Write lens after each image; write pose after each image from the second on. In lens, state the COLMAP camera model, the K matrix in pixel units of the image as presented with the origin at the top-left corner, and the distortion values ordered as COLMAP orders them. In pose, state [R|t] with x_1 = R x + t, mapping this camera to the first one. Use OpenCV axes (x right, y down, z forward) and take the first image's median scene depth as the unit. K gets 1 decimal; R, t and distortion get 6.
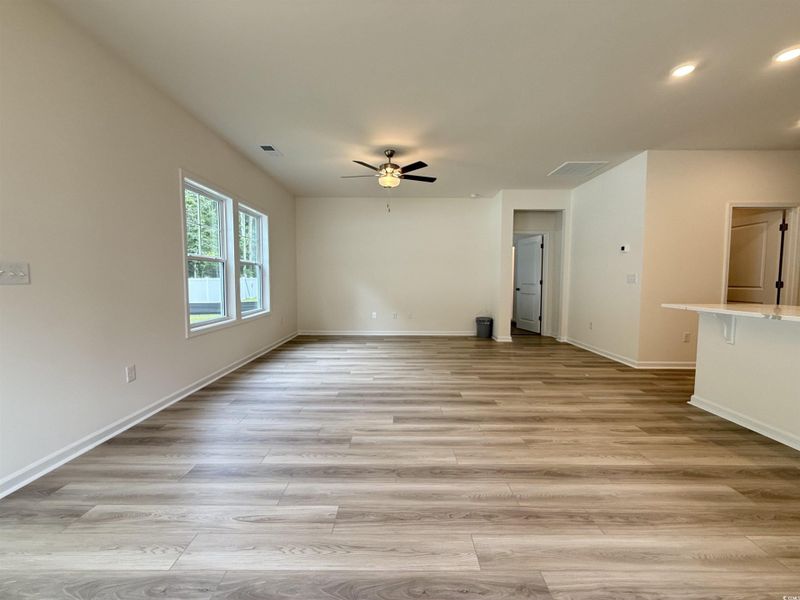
lens RADIAL K [[320.2, 0, 399.0], [0, 320.2, 299.3], [0, 0, 1]] dist [-0.000797, 0.000342]
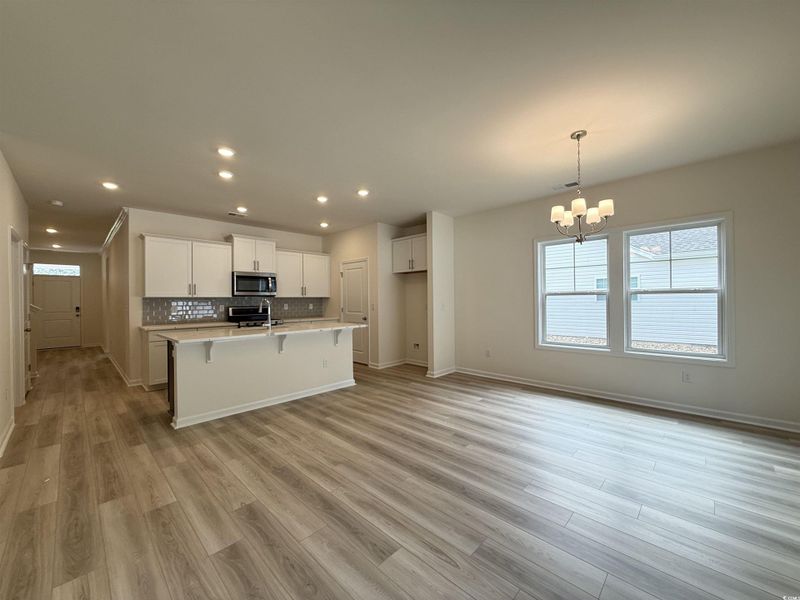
lens RADIAL K [[320.2, 0, 399.0], [0, 320.2, 299.3], [0, 0, 1]] dist [-0.000797, 0.000342]
pose [[-0.718394, 0.004915, 0.695619, -0.380230], [0.050111, 0.997743, 0.044703, -0.119731], [-0.693829, 0.066973, -0.717019, 1.150032]]
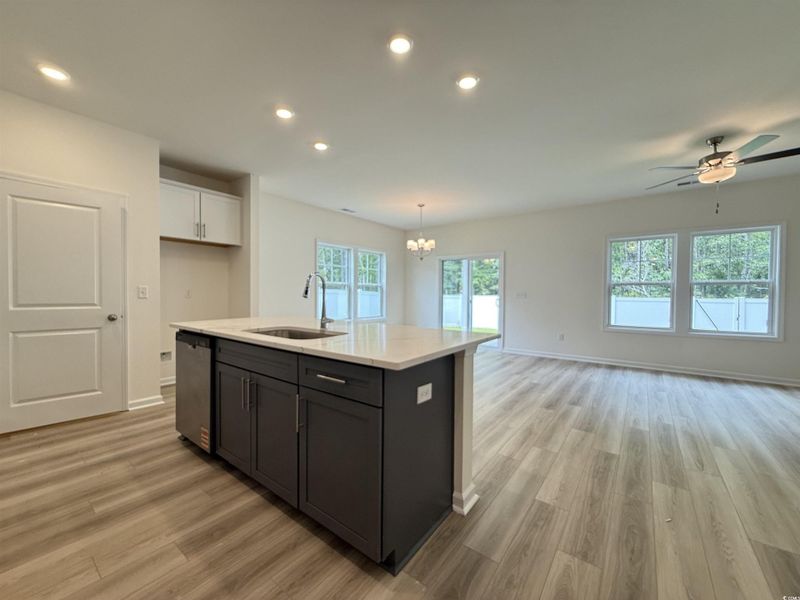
lens RADIAL K [[320.2, 0, 399.0], [0, 320.2, 299.3], [0, 0, 1]] dist [-0.000797, 0.000342]
pose [[-0.604972, 0.005255, -0.796230, 1.398938], [-0.059144, 0.996919, 0.051516, -0.076854], [0.794047, 0.078258, -0.602797, 1.148444]]
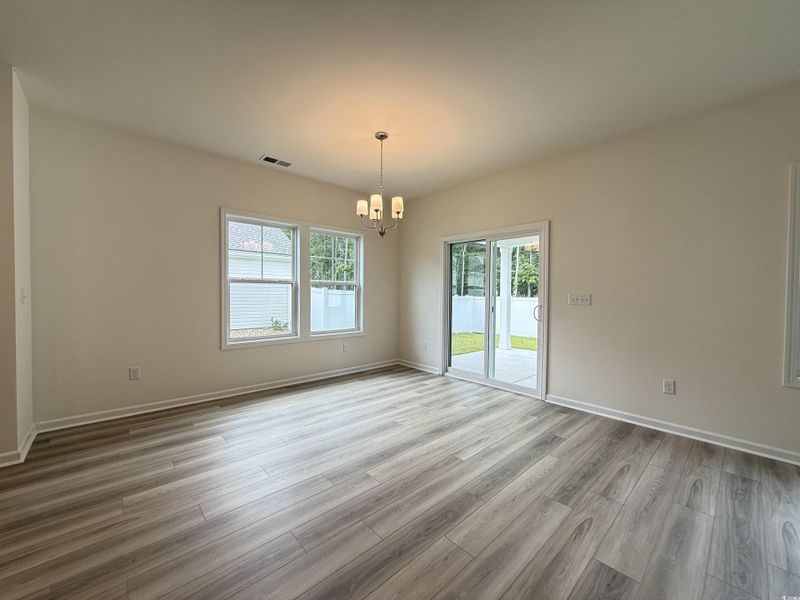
lens RADIAL K [[317.8, 0, 399.7], [0, 317.8, 299.2], [0, 0, 1]] dist [0.000392, 0.000123]
pose [[-0.736074, 0.001250, -0.676900, 0.505923], [-0.053087, 0.996812, 0.059569, -0.076912], [0.674816, 0.079782, -0.733661, 0.914434]]
